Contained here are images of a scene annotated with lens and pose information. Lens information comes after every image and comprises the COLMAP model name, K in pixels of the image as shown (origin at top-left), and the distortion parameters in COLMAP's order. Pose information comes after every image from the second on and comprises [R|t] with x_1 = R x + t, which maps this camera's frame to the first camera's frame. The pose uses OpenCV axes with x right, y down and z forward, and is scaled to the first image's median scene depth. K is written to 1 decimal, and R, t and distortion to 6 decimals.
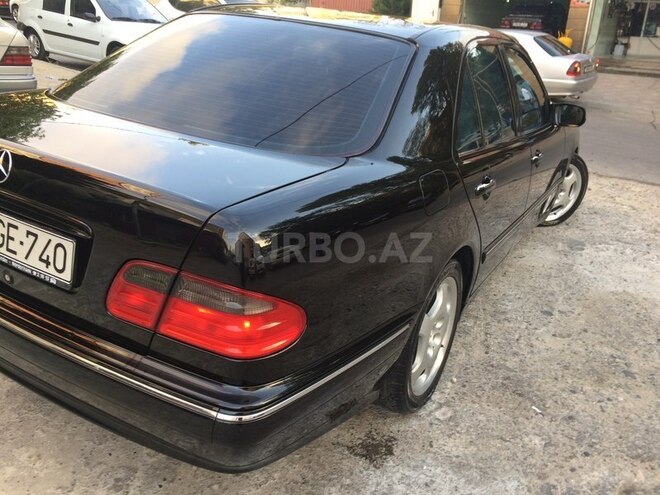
lens RADIAL K [[573.1, 0, 330.0], [0, 573.1, 247.5], [0, 0, 1]] dist [0.096626, -0.155467]
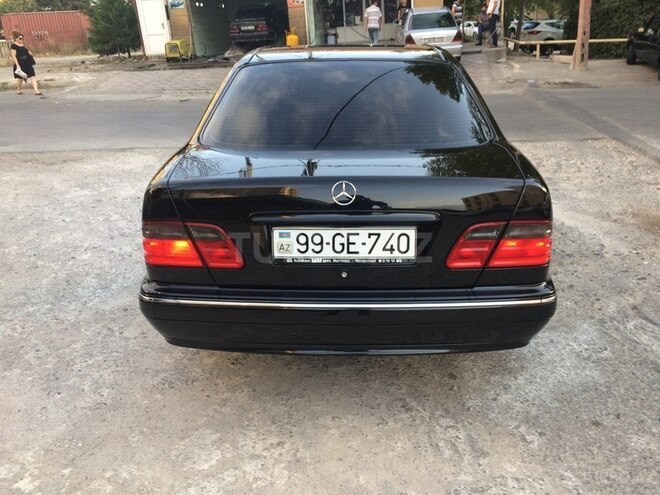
lens RADIAL K [[573.1, 0, 330.0], [0, 573.1, 247.5], [0, 0, 1]] dist [0.096626, -0.155467]
pose [[0.866260, -0.271161, 0.419601, -0.951243], [0.273063, 0.960315, 0.056854, -0.080227], [-0.418366, 0.065327, 0.905926, -0.175930]]
